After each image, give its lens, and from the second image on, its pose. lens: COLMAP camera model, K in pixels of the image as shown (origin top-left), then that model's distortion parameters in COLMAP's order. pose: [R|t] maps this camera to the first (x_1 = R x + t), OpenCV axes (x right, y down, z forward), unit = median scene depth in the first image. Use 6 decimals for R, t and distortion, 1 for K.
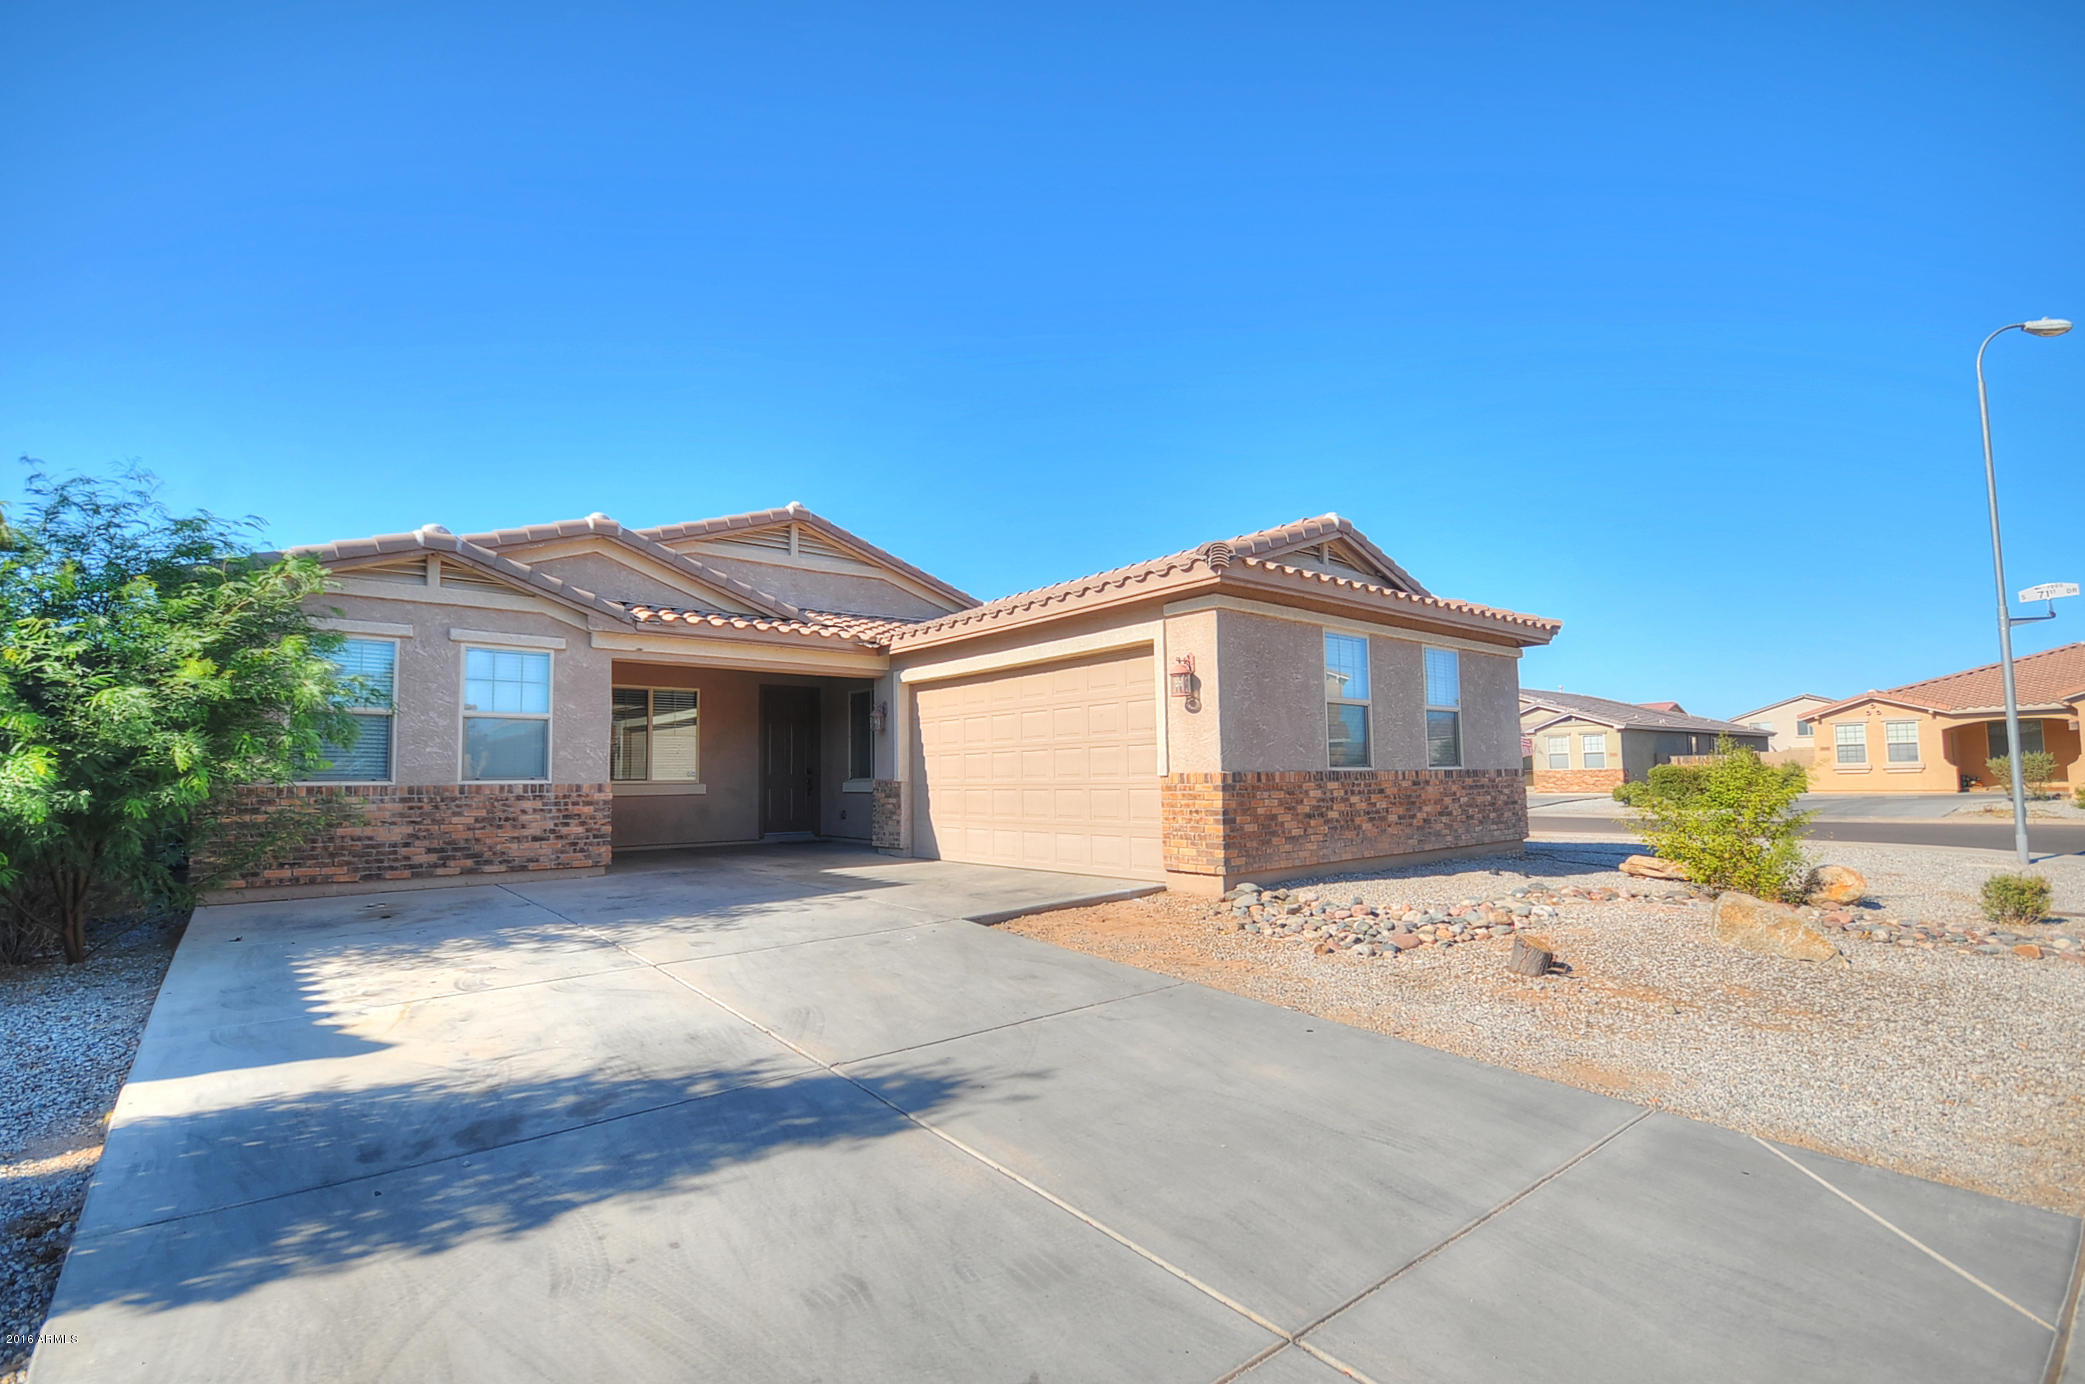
lens RADIAL K [[912.0, 0, 1043.9], [0, 912.0, 718.6], [0, 0, 1]] dist [0.007235, -0.008206]
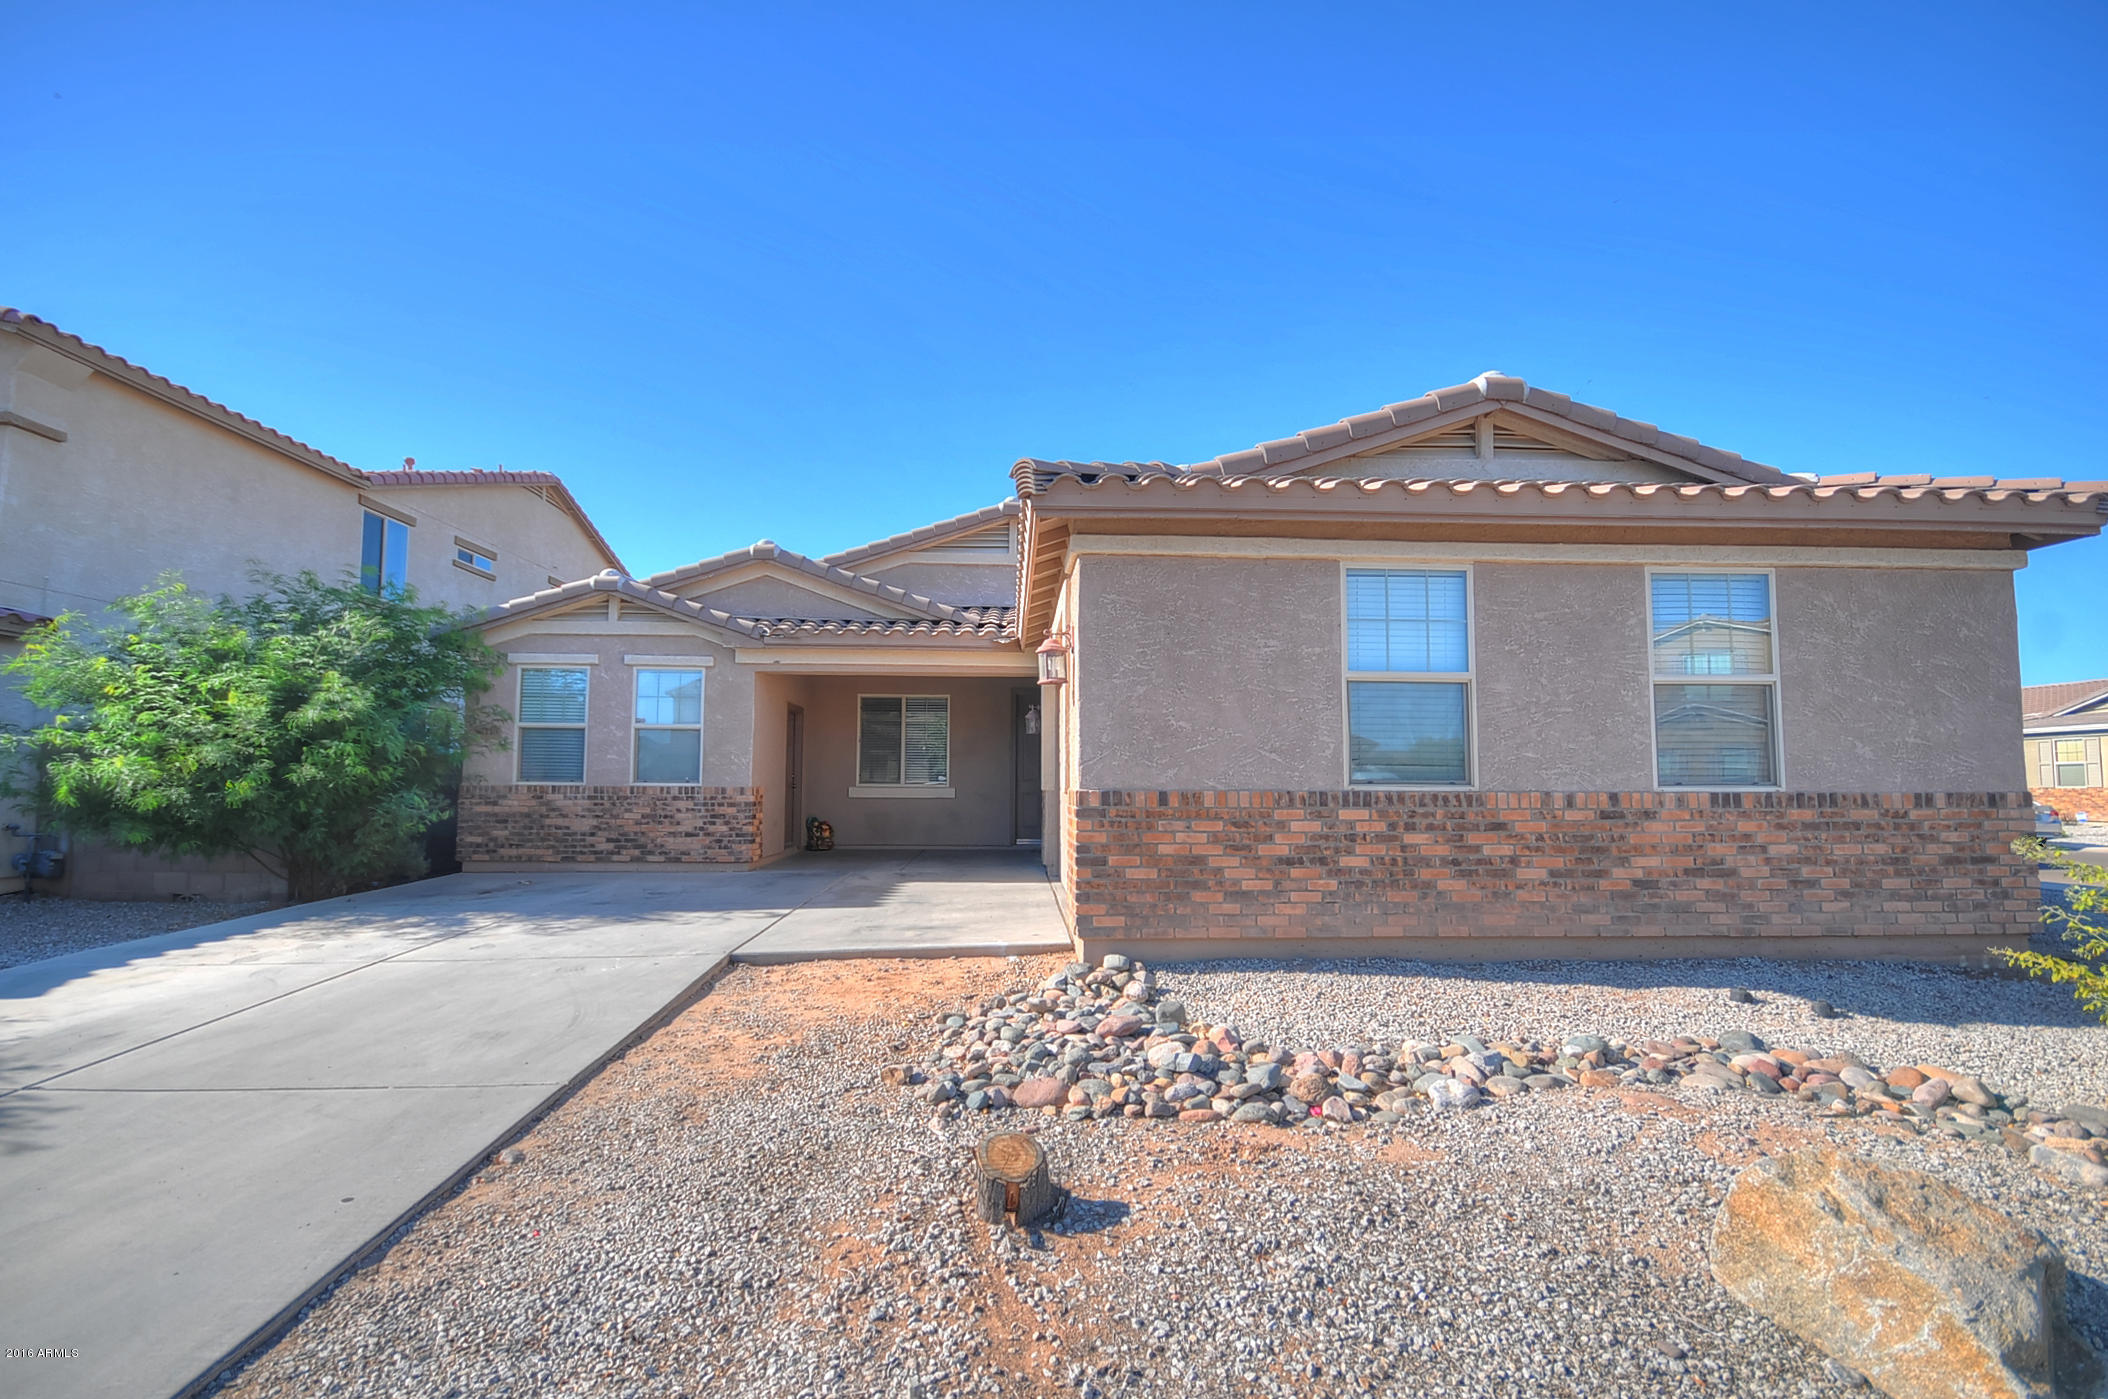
lens RADIAL K [[922.0, 0, 1055.5], [0, 922.0, 726.4], [0, 0, 1]] dist [0.007235, -0.008206]
pose [[0.800056, -0.019402, -0.599612, 0.518065], [0.024357, 0.999703, 0.000152, 0.008158], [0.599431, -0.014726, 0.800291, 0.368877]]
